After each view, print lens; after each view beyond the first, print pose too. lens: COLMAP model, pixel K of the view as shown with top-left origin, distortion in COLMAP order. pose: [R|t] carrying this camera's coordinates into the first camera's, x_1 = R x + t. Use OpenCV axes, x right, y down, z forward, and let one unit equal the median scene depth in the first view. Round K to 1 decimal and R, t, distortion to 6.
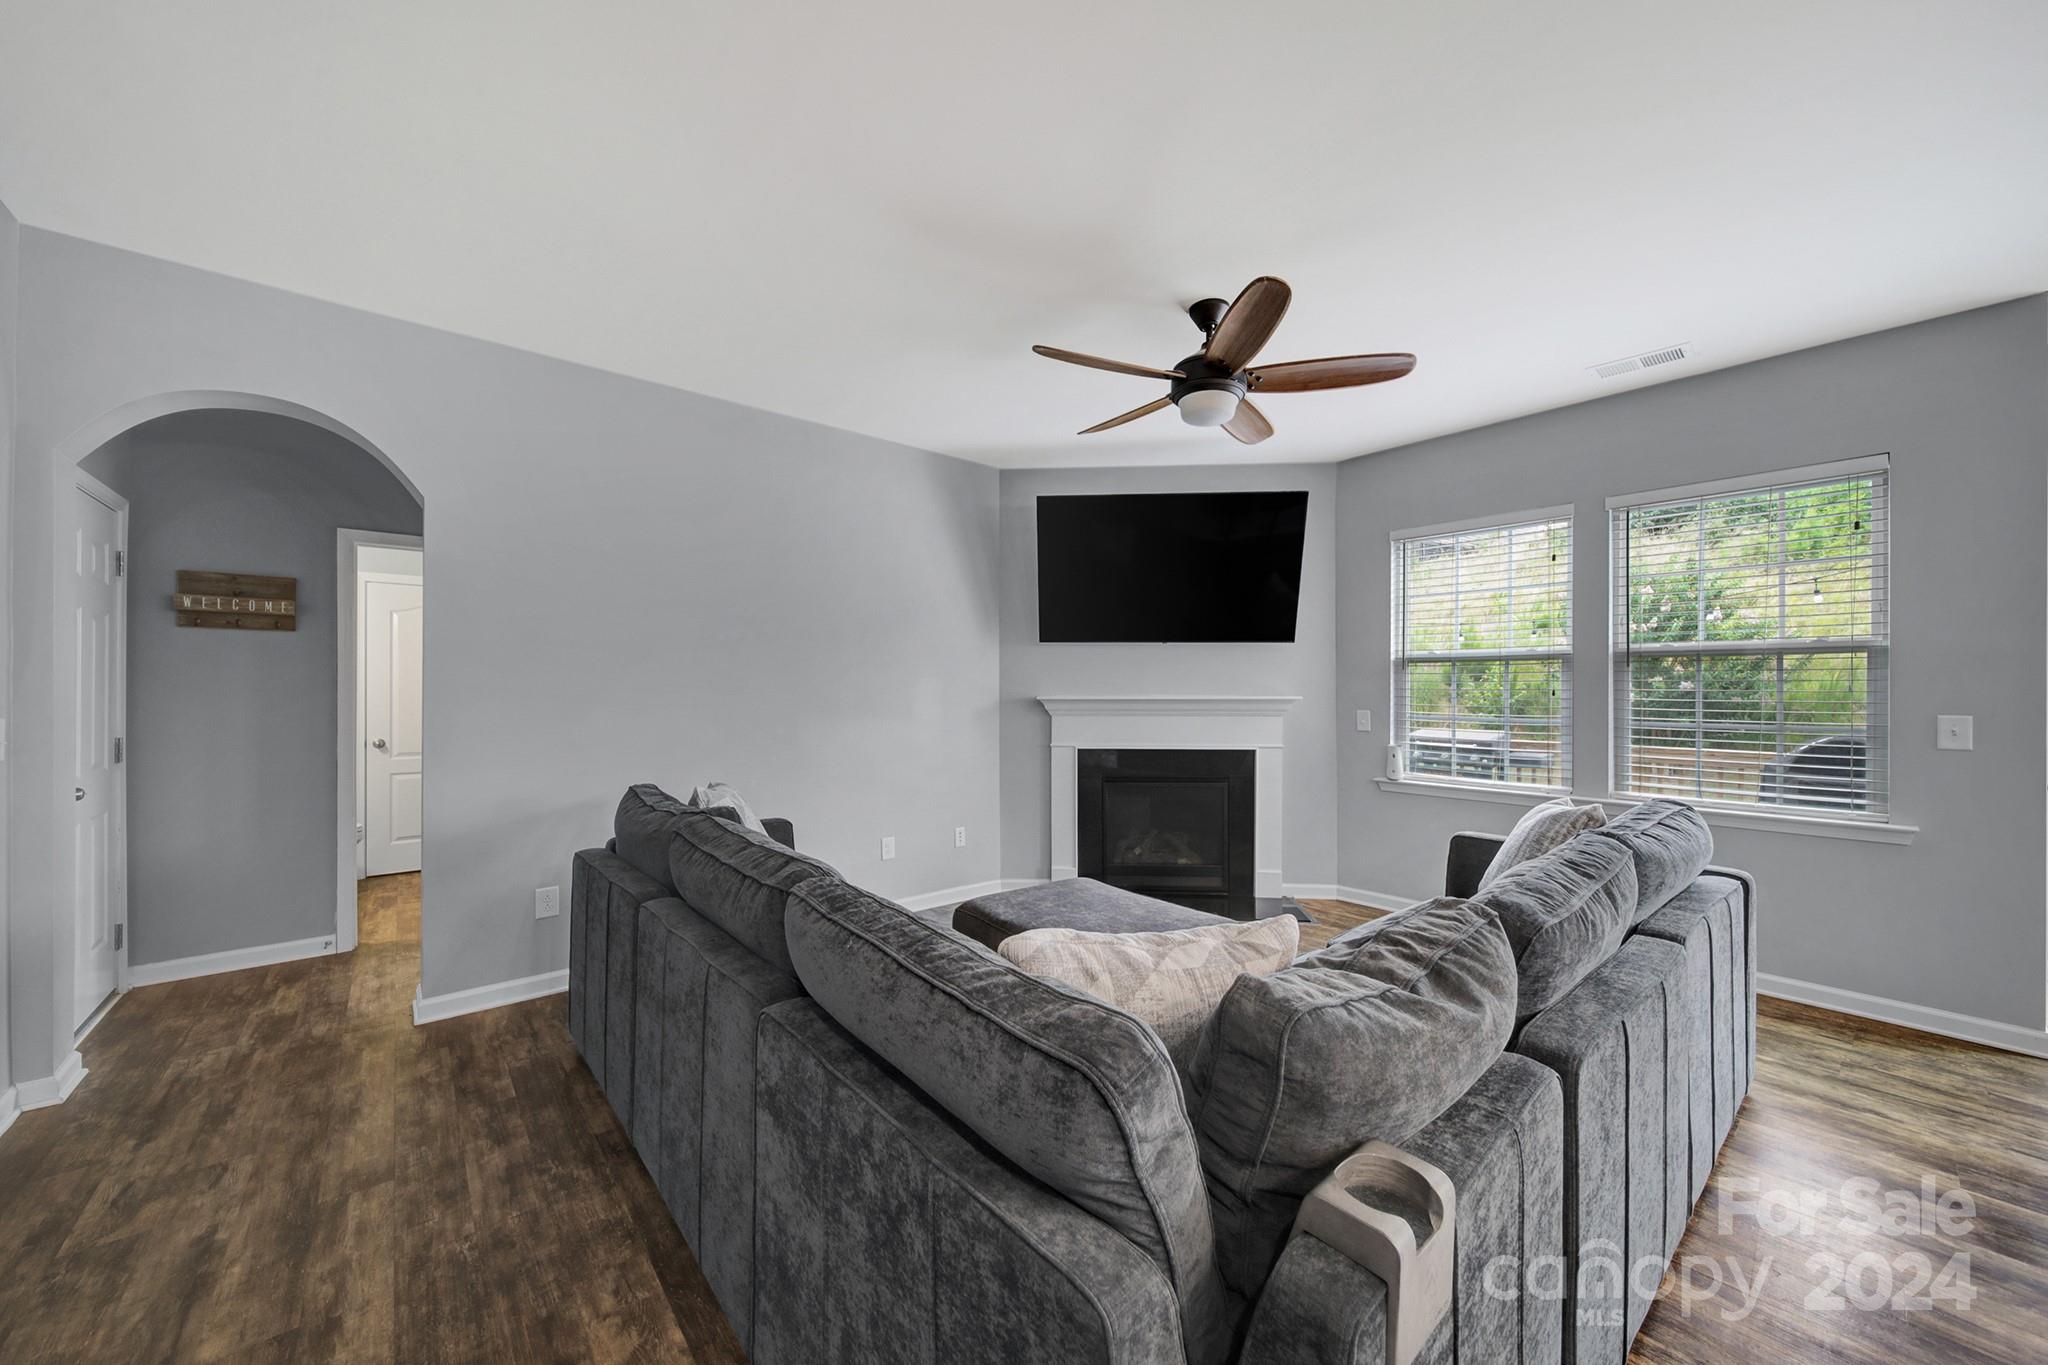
lens RADIAL K [[745.4, 0, 1024.0], [0, 745.4, 682.5], [0, 0, 1]] dist [-0.000198, -0.000054]
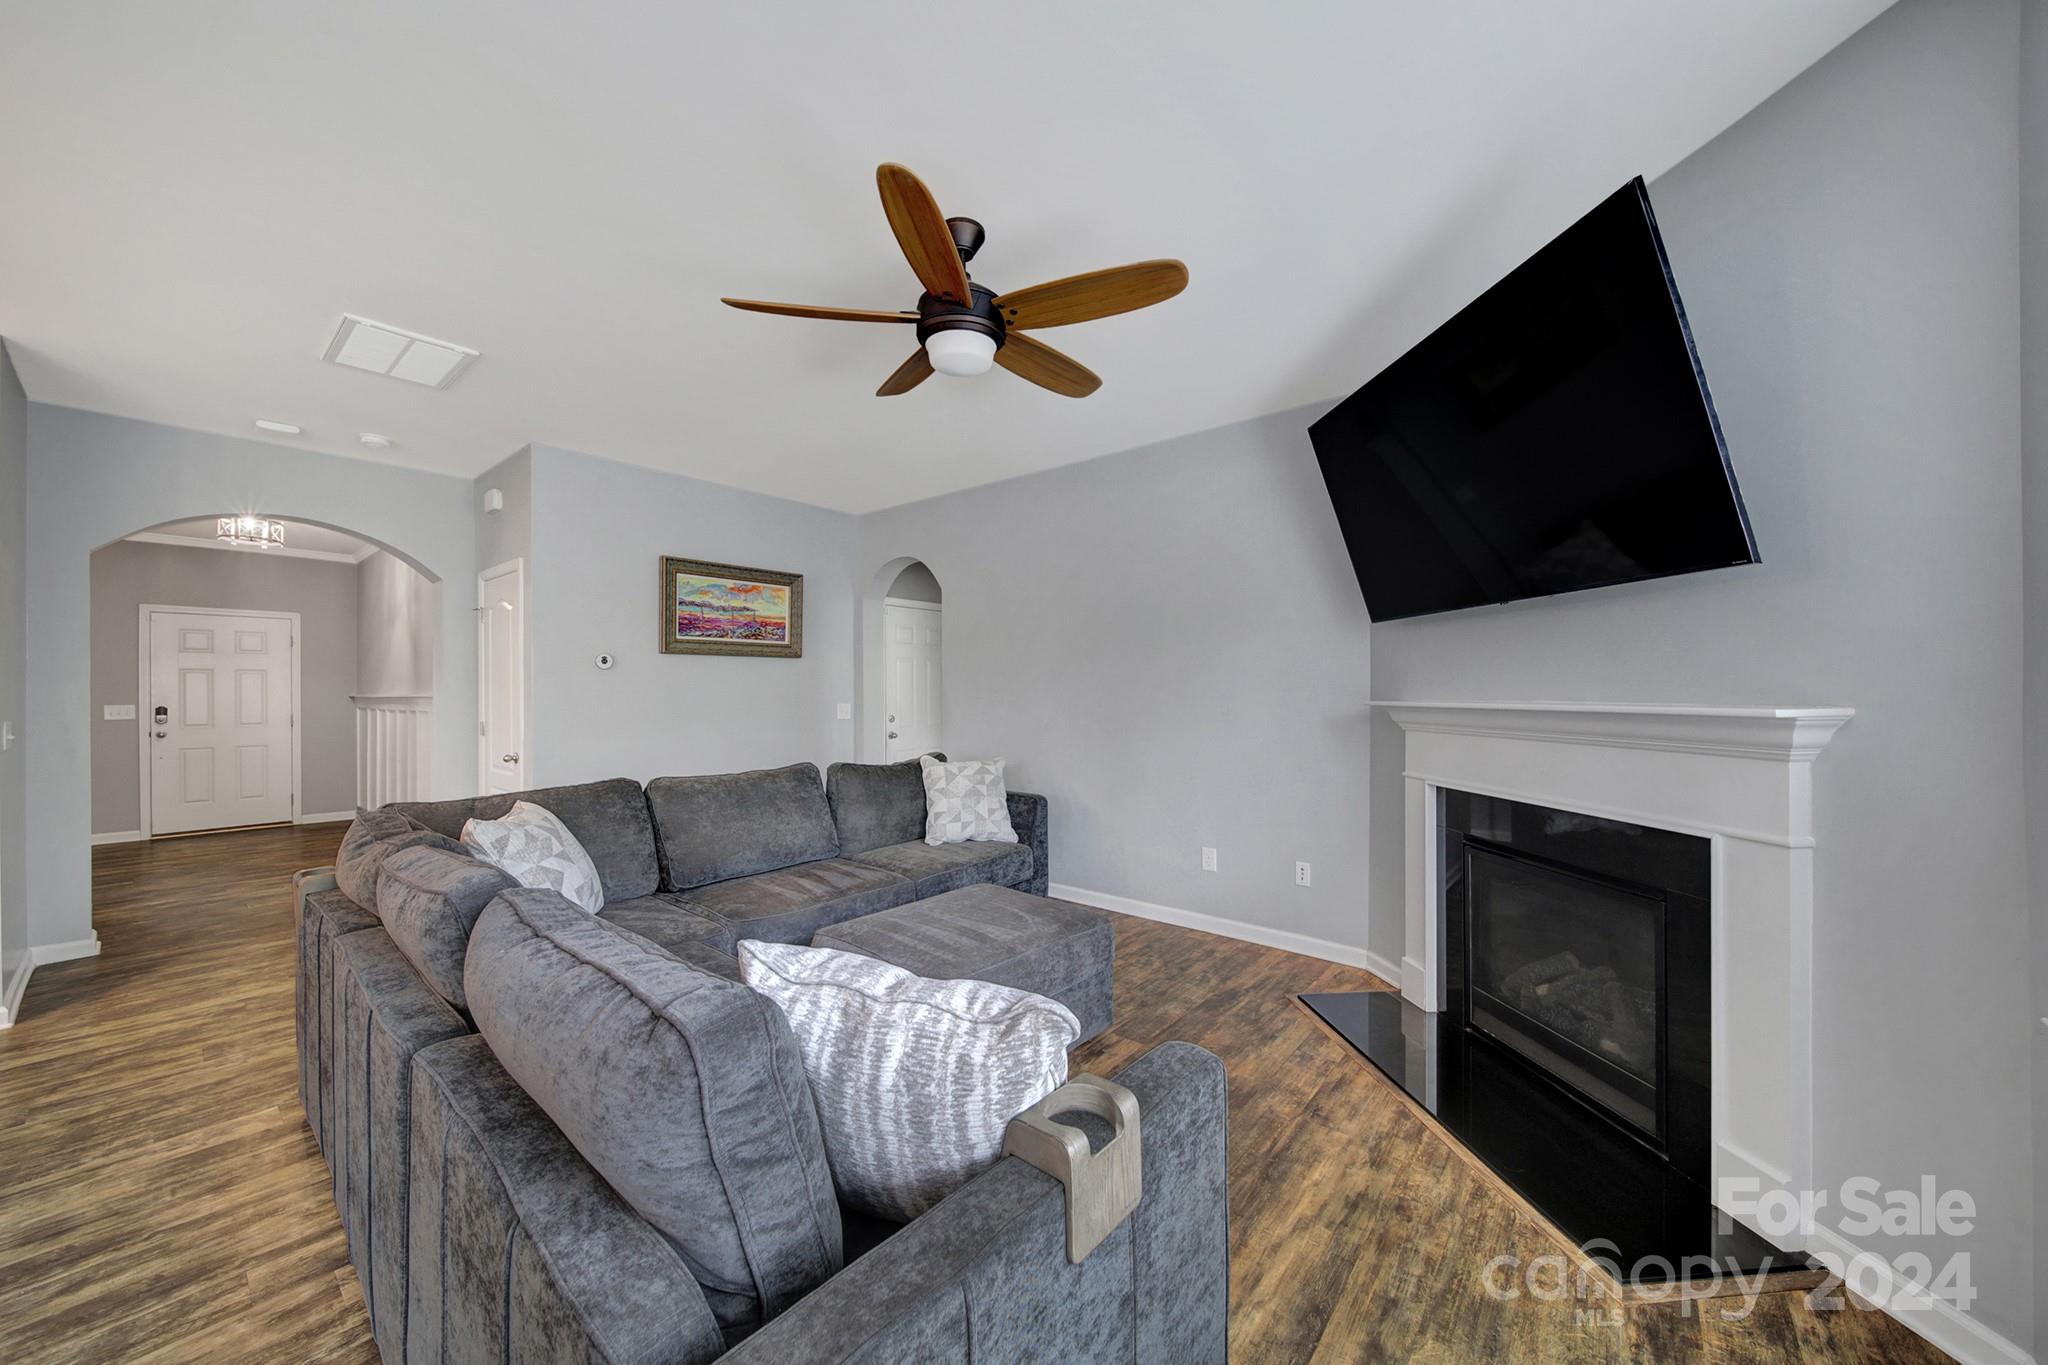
lens RADIAL K [[735.9, 0, 1025.7], [0, 735.9, 695.9], [0, 0, 1]] dist [-0.000027, -0.000081]
pose [[0.163013, 0.002134, -0.986622, 0.640704], [-0.005171, 0.999986, 0.001309, 0.013994], [0.986610, 0.004889, 0.163022, 0.562036]]
